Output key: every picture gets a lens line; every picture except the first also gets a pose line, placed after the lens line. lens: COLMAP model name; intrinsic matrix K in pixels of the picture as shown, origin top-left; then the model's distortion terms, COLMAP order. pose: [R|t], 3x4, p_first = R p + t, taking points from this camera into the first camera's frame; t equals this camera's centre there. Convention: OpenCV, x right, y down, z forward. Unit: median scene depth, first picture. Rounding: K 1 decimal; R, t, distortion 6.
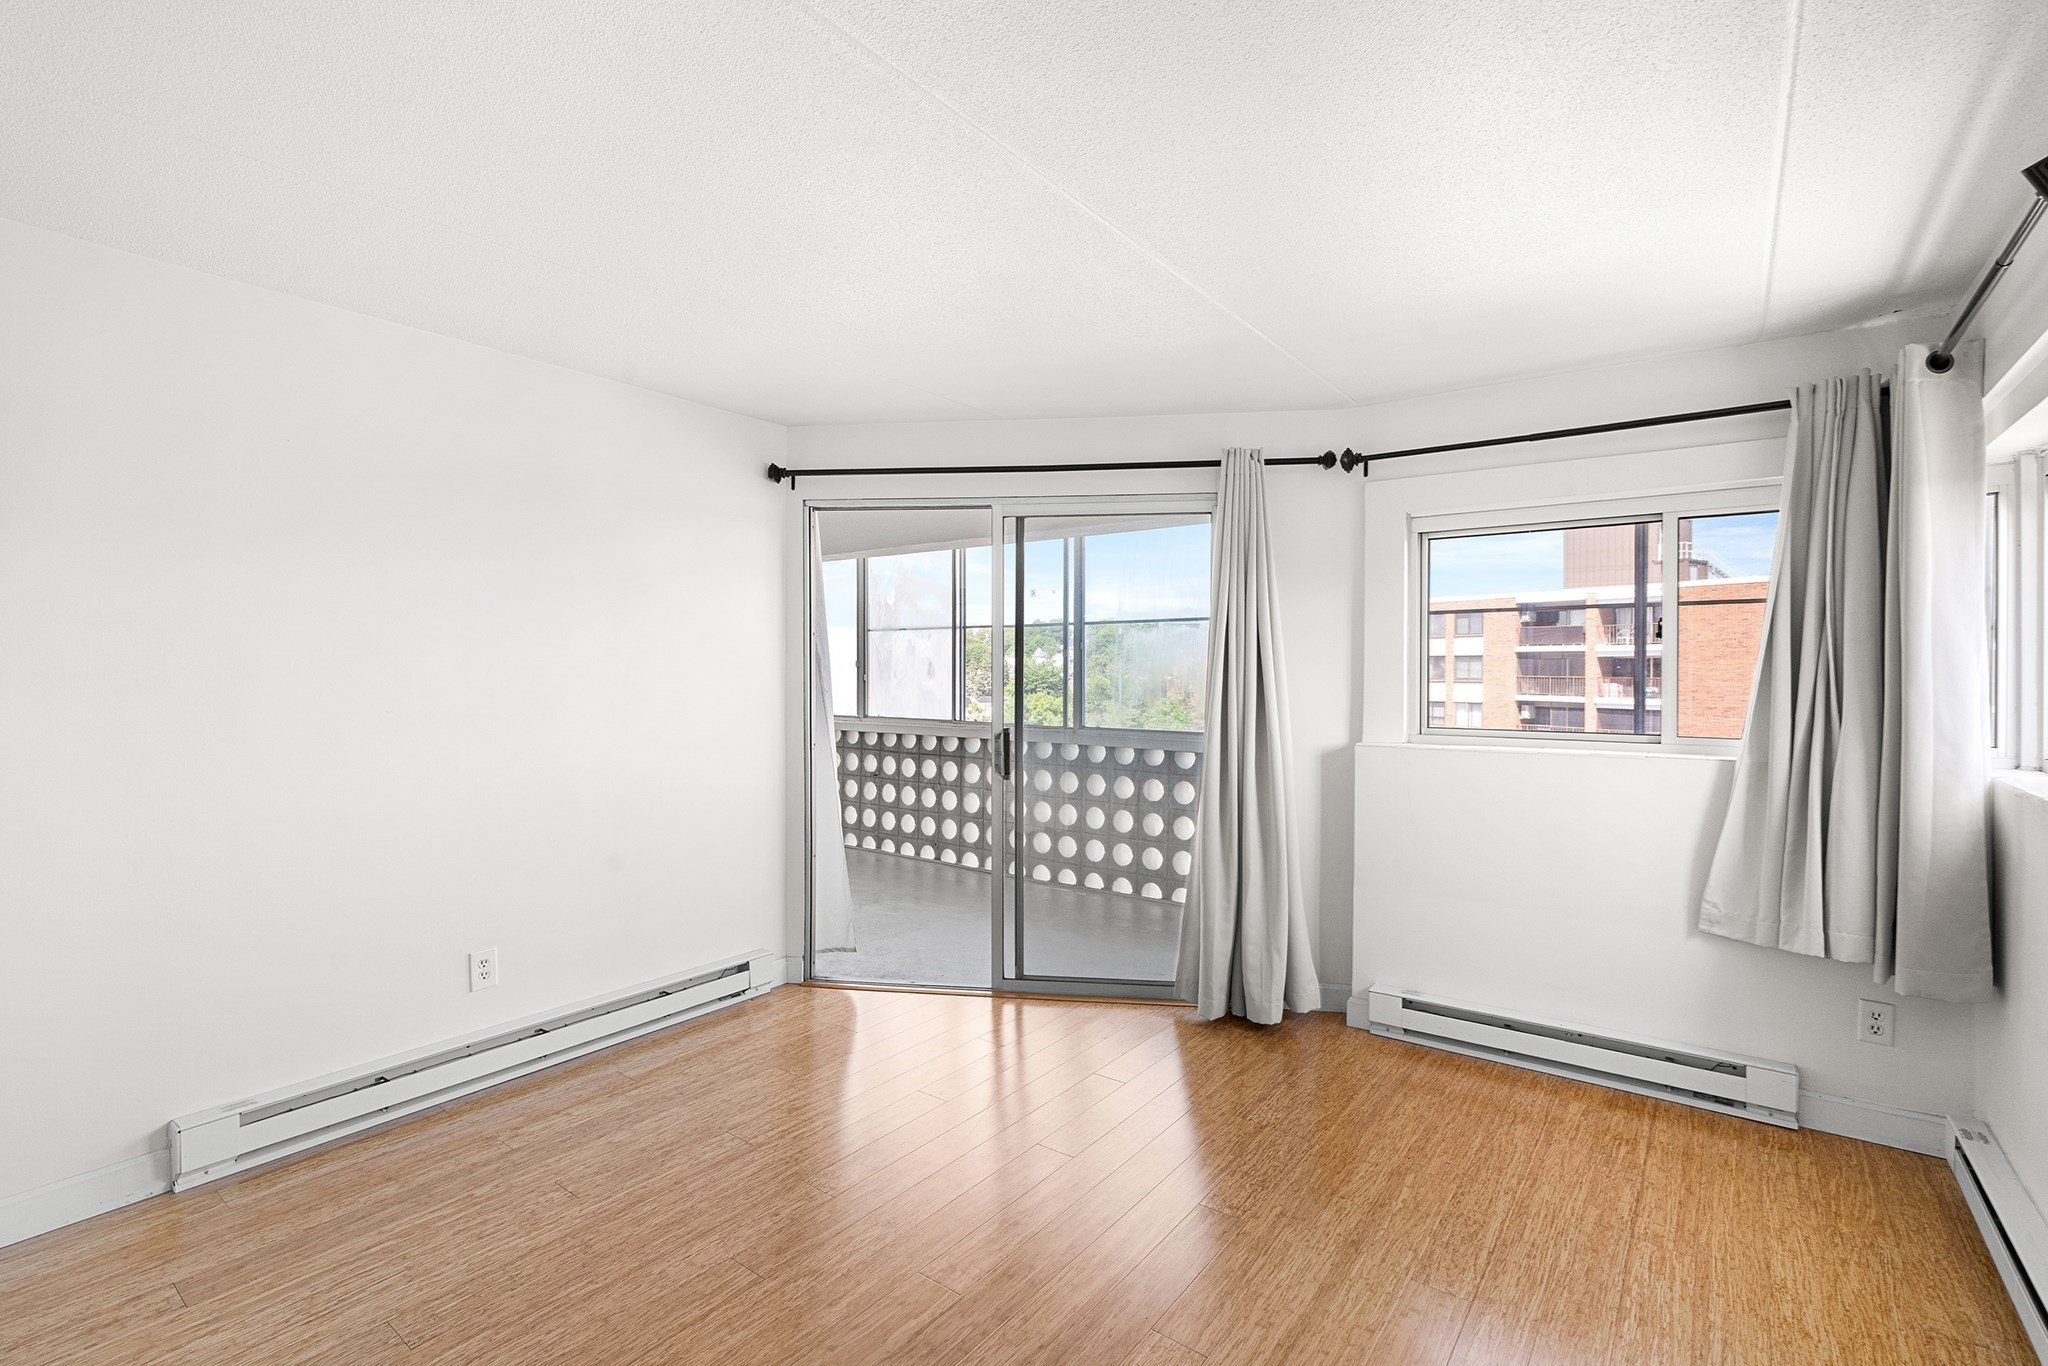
lens RADIAL K [[929.9, 0, 1044.7], [0, 929.9, 709.4], [0, 0, 1]] dist [0.012142, 0.000435]
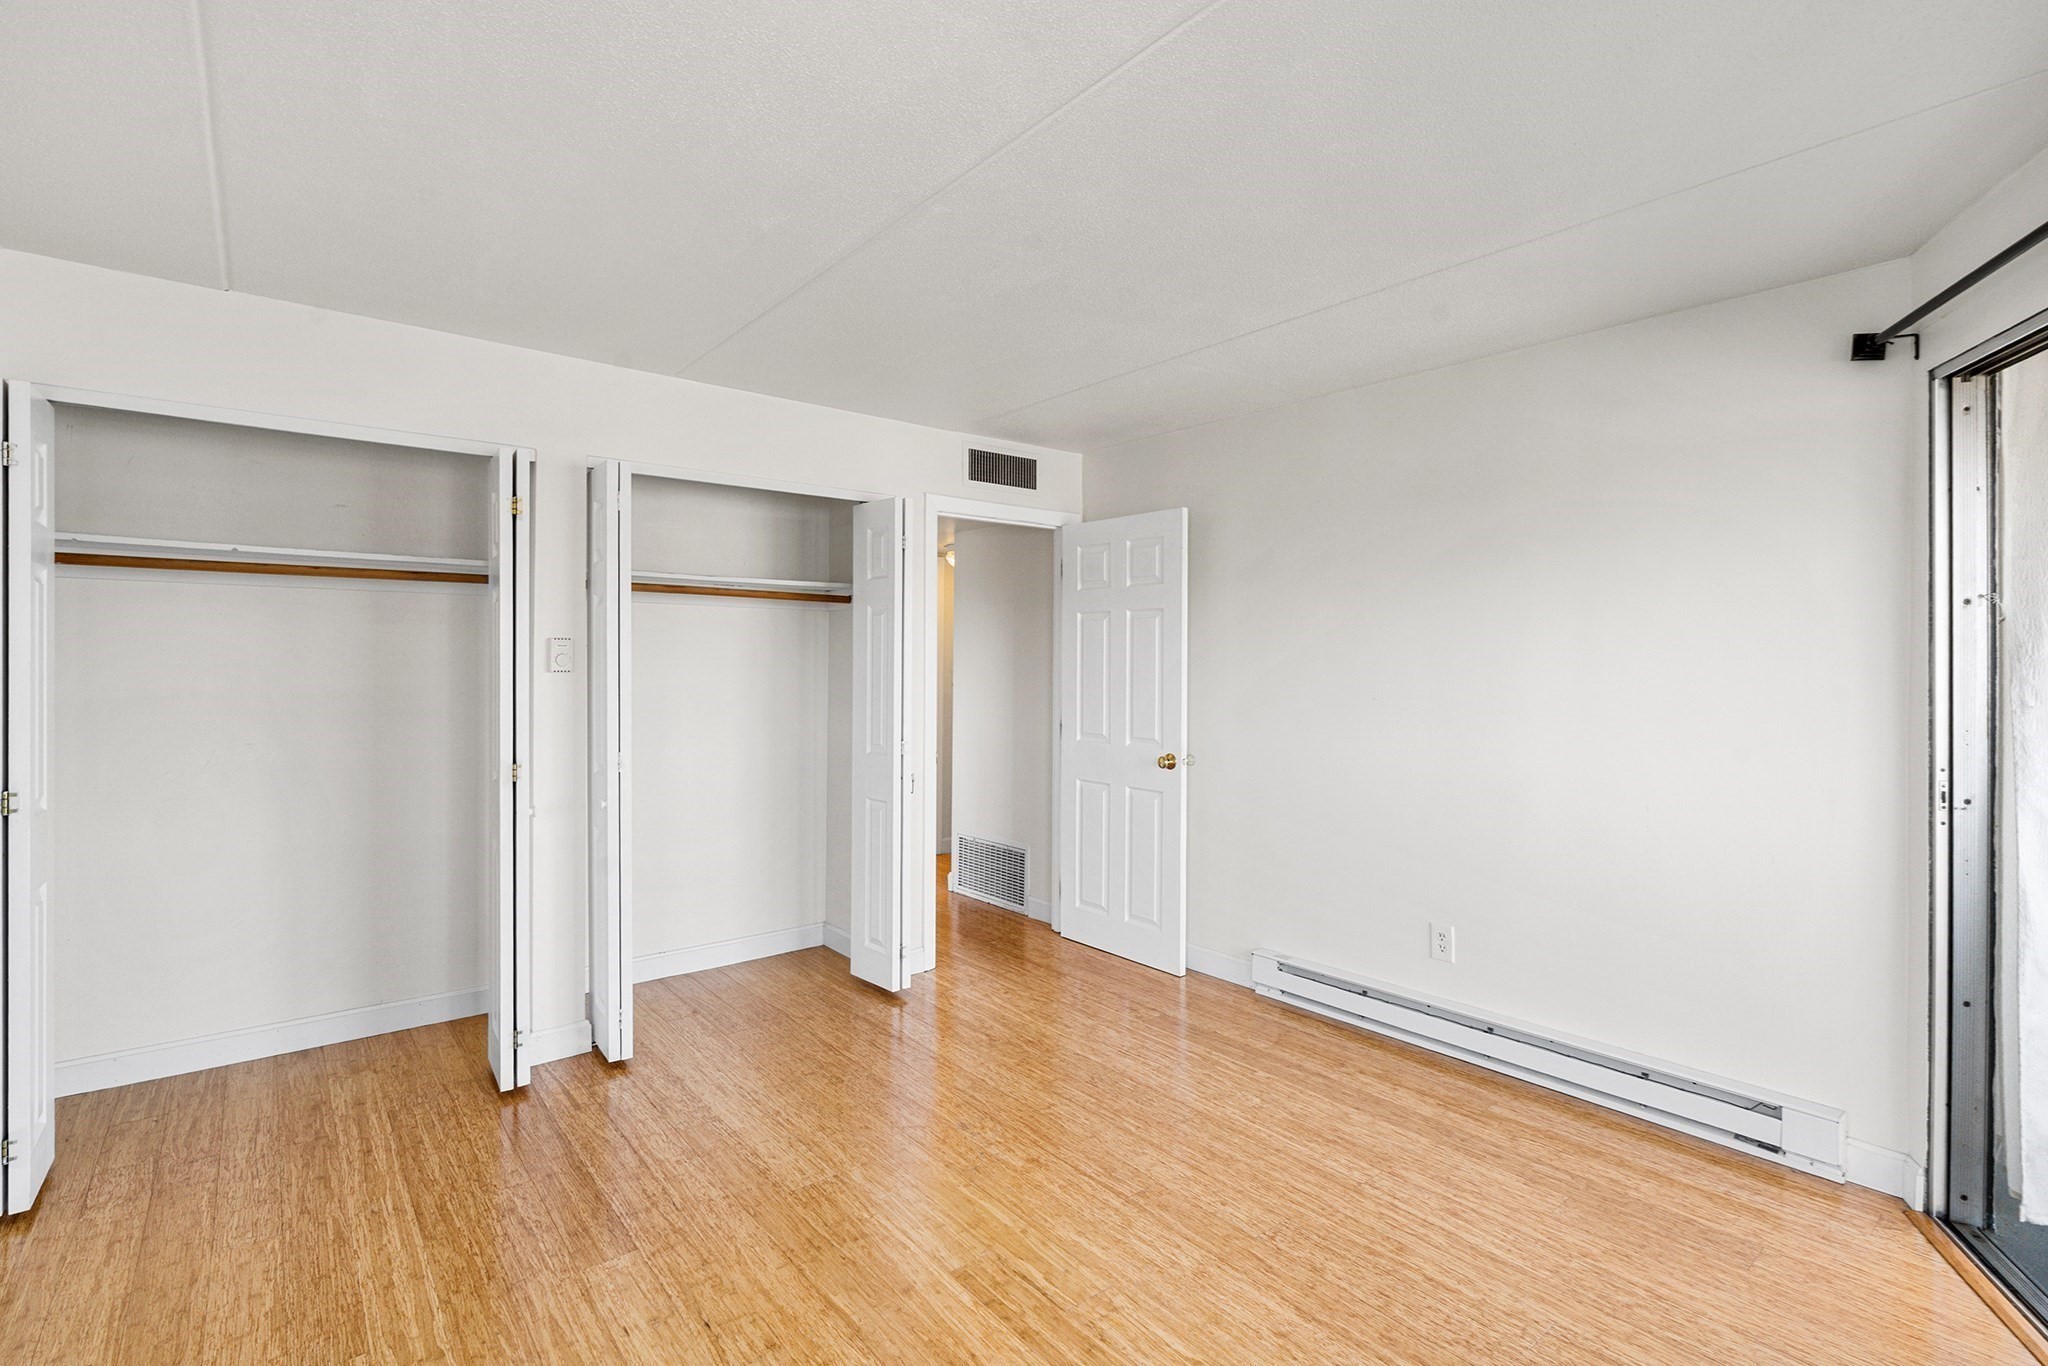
lens RADIAL K [[929.9, 0, 1006.8], [0, 929.9, 669.9], [0, 0, 1]] dist [0.012142, 0.000435]
pose [[-0.260948, -0.000553, -0.965353, 0.604078], [-0.036346, 0.999296, 0.009253, -0.032443], [0.964668, 0.037501, -0.260785, 0.812706]]
